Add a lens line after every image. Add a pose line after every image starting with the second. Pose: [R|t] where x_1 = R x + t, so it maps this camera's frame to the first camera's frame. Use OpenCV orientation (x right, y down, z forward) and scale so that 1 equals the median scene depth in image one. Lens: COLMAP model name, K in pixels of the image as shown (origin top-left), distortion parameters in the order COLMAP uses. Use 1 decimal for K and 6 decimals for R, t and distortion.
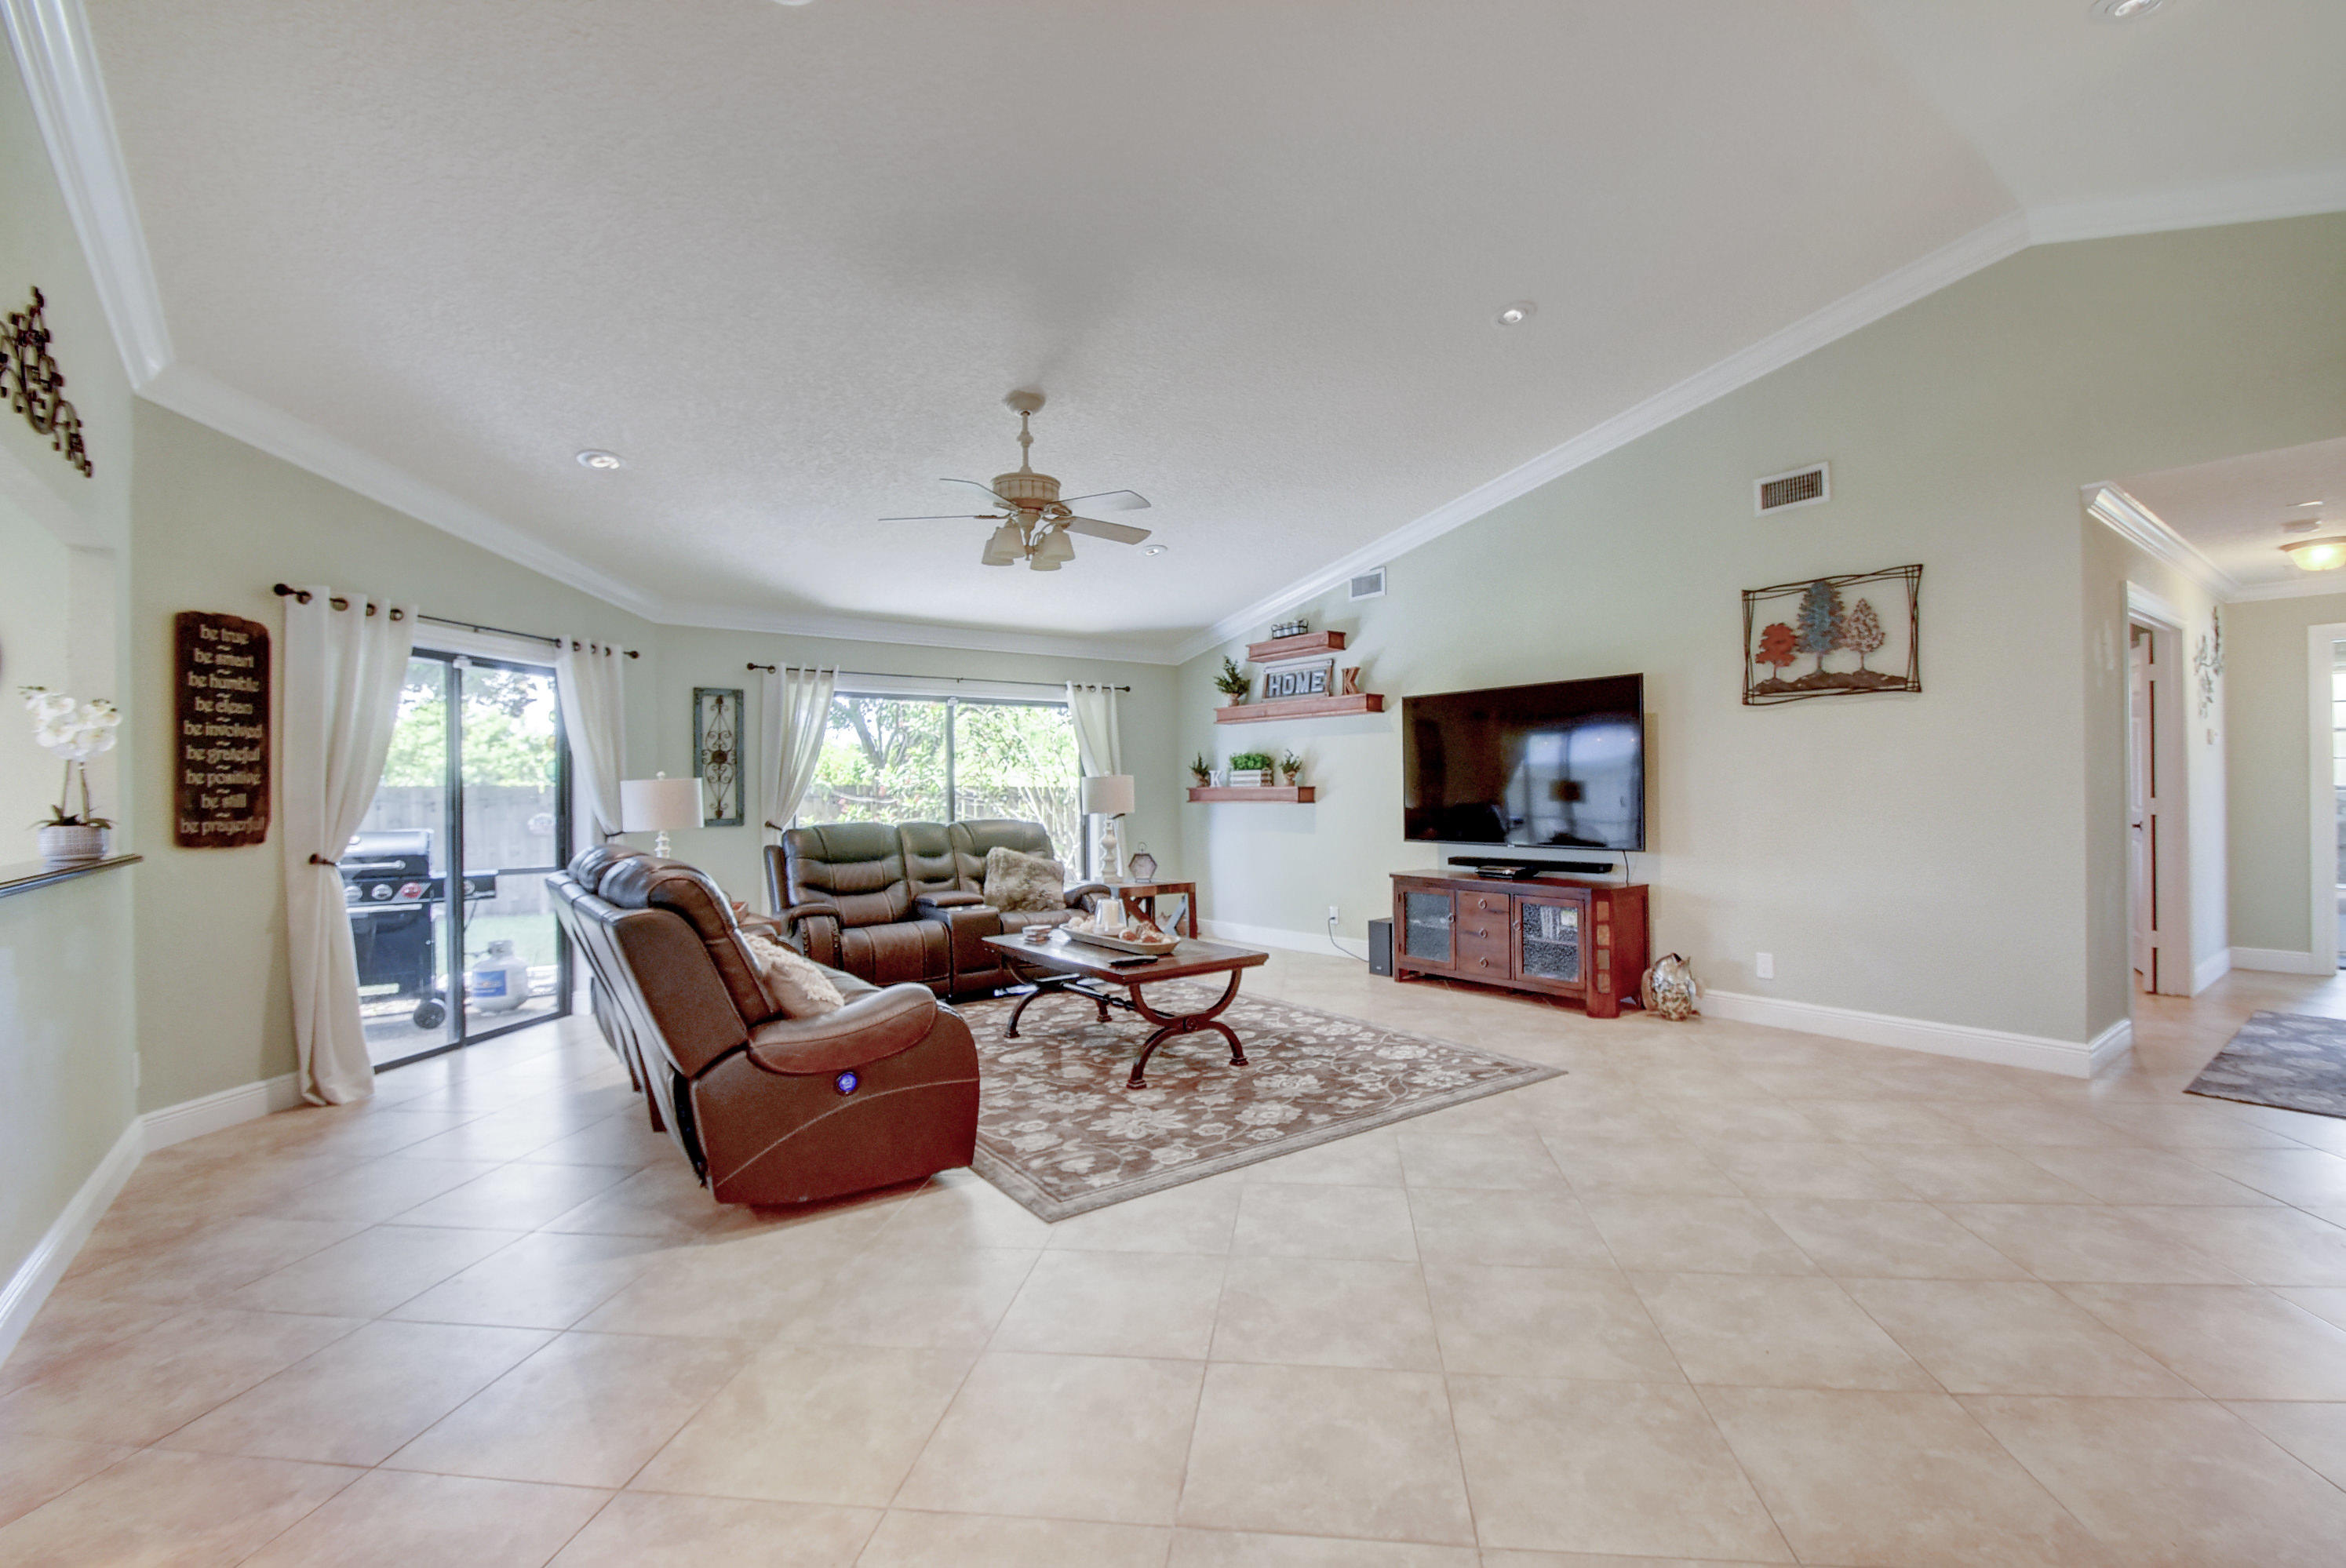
lens RADIAL K [[1036.7, 0, 1208.4], [0, 1036.7, 782.2], [0, 0, 1]] dist [0.000705, -0.007733]
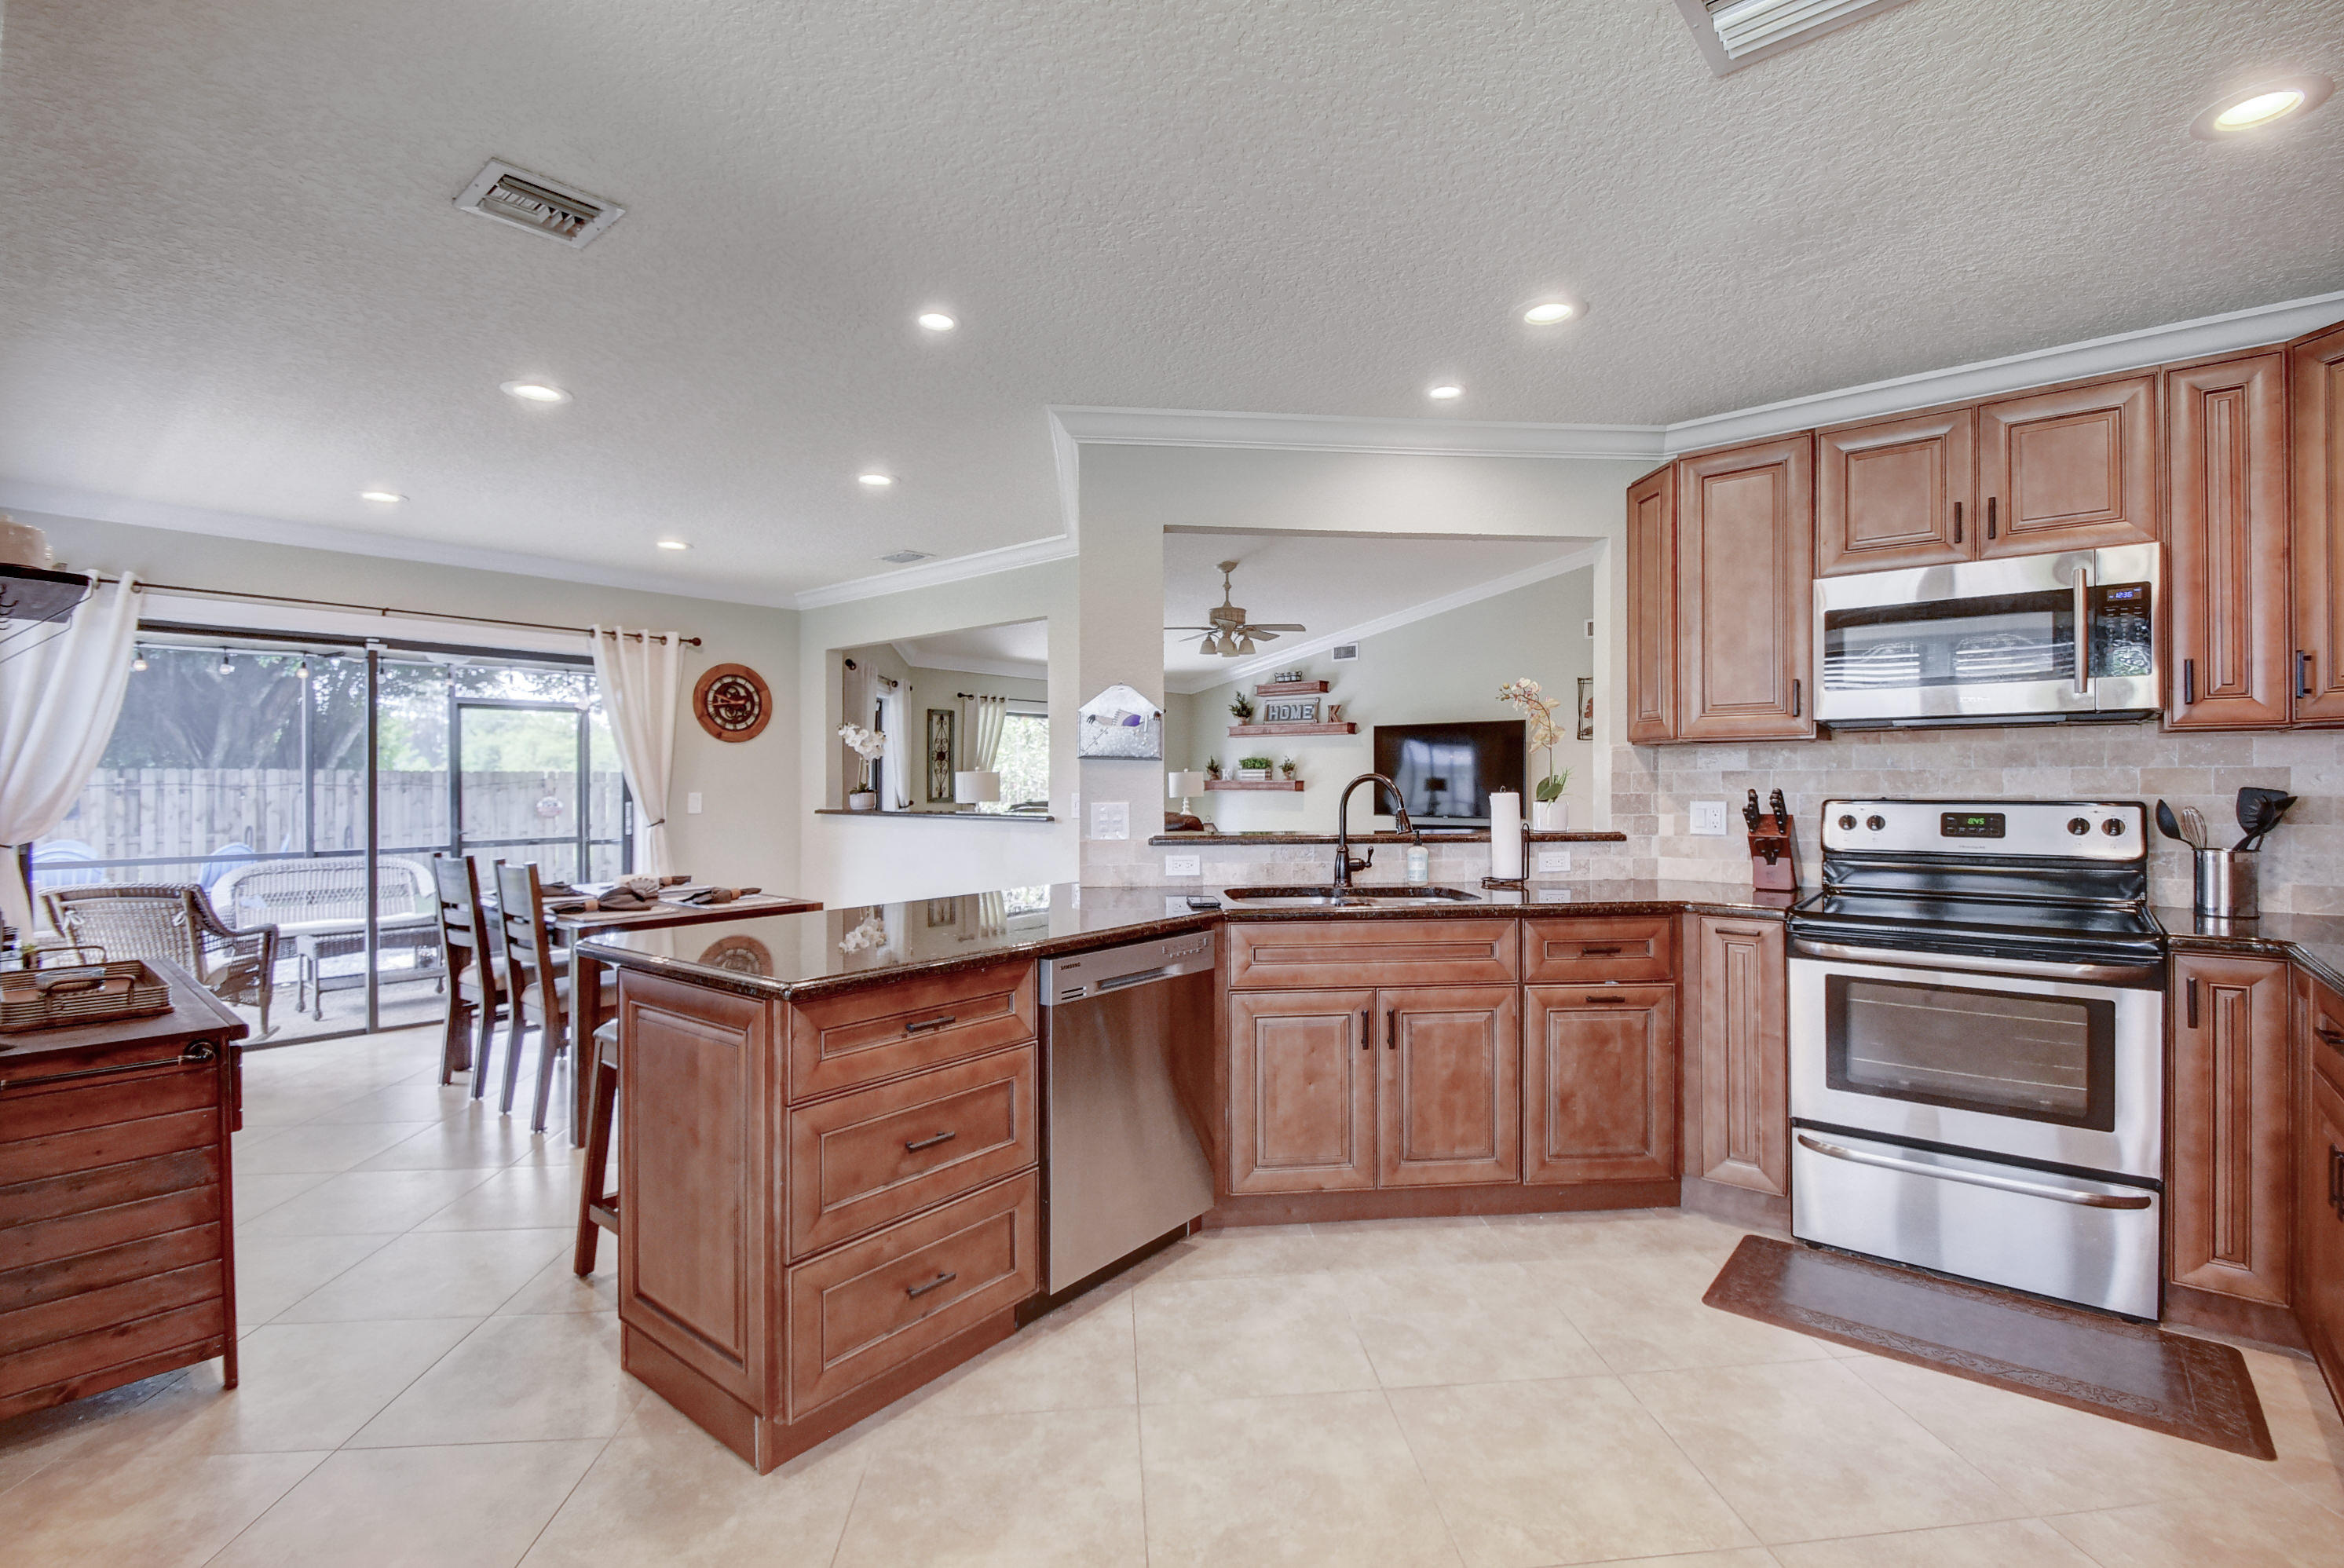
lens RADIAL K [[1040.7, 0, 1207.7], [0, 1040.7, 791.4], [0, 0, 1]] dist [-0.001965, -0.000305]
pose [[0.976875, 0.009371, 0.213606, -0.628416], [-0.012444, 0.999837, 0.013045, 0.003355], [-0.213449, -0.015402, 0.976833, -0.812850]]
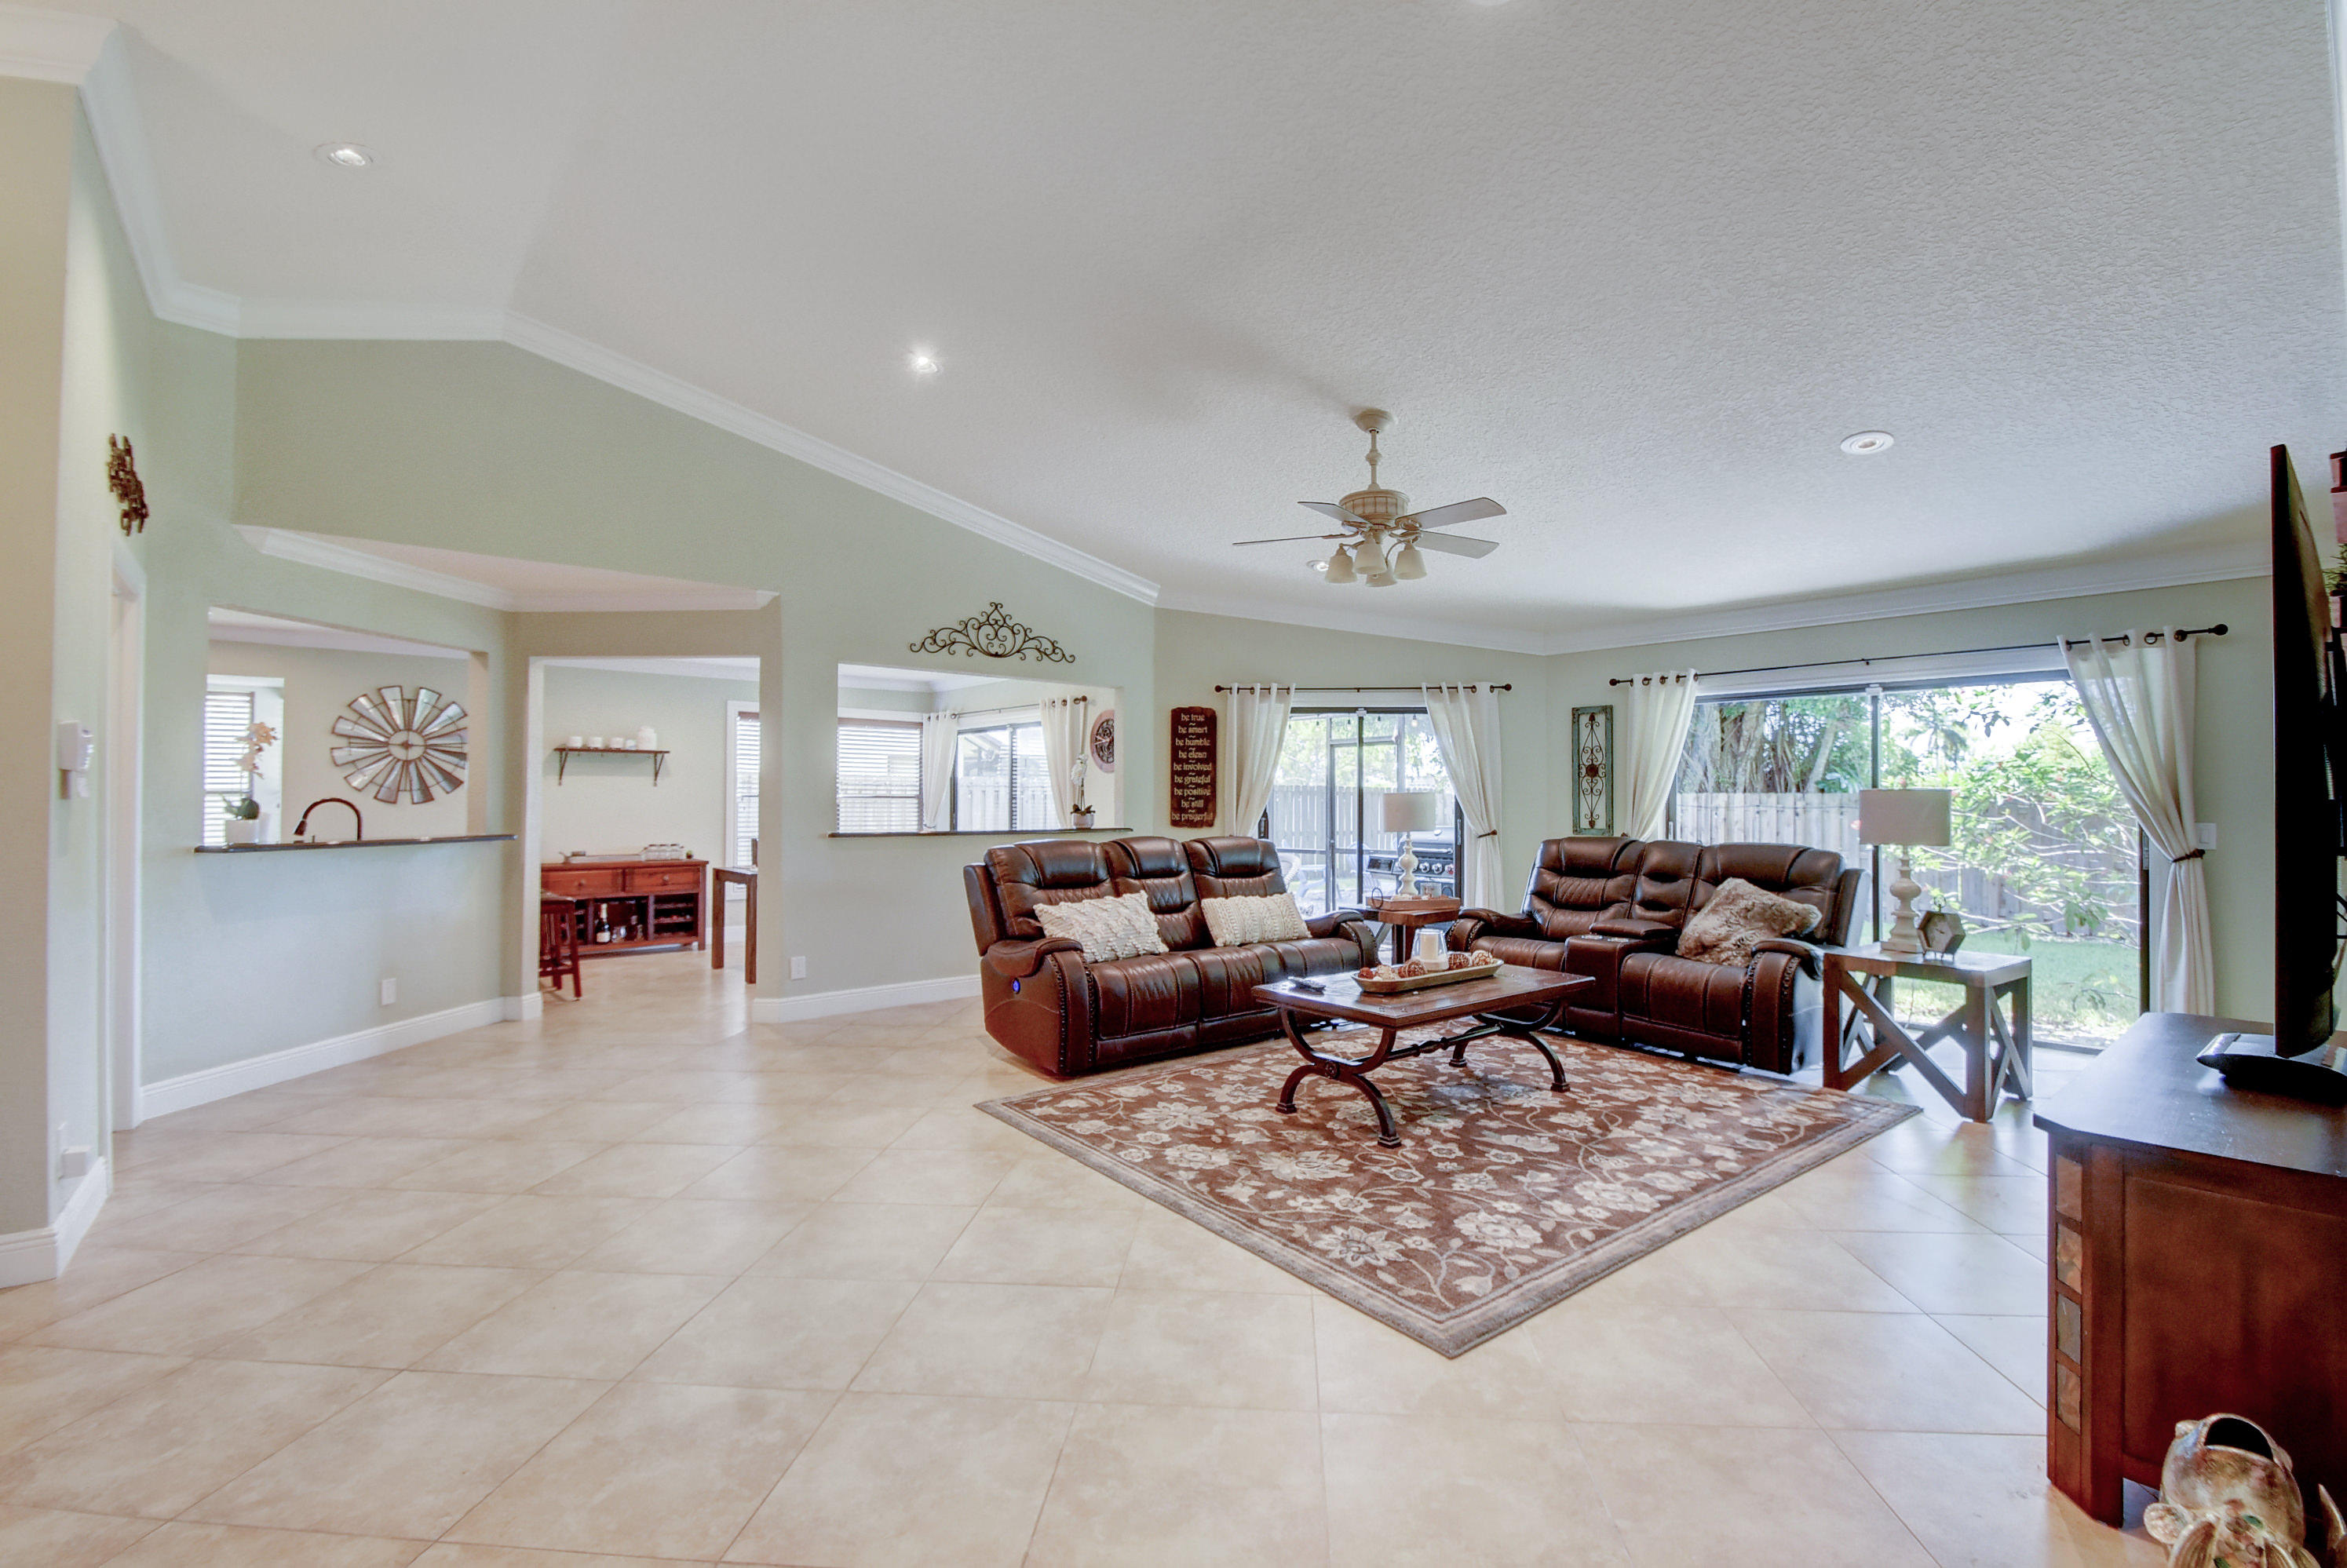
lens RADIAL K [[1028.4, 0, 1204.7], [0, 1028.4, 783.2], [0, 0, 1]] dist [0.002553, -0.010230]
pose [[0.038658, -0.003281, -0.999247, 0.861916], [0.000491, 0.999995, -0.003264, -0.012245], [0.999252, -0.000365, 0.038659, 0.845385]]
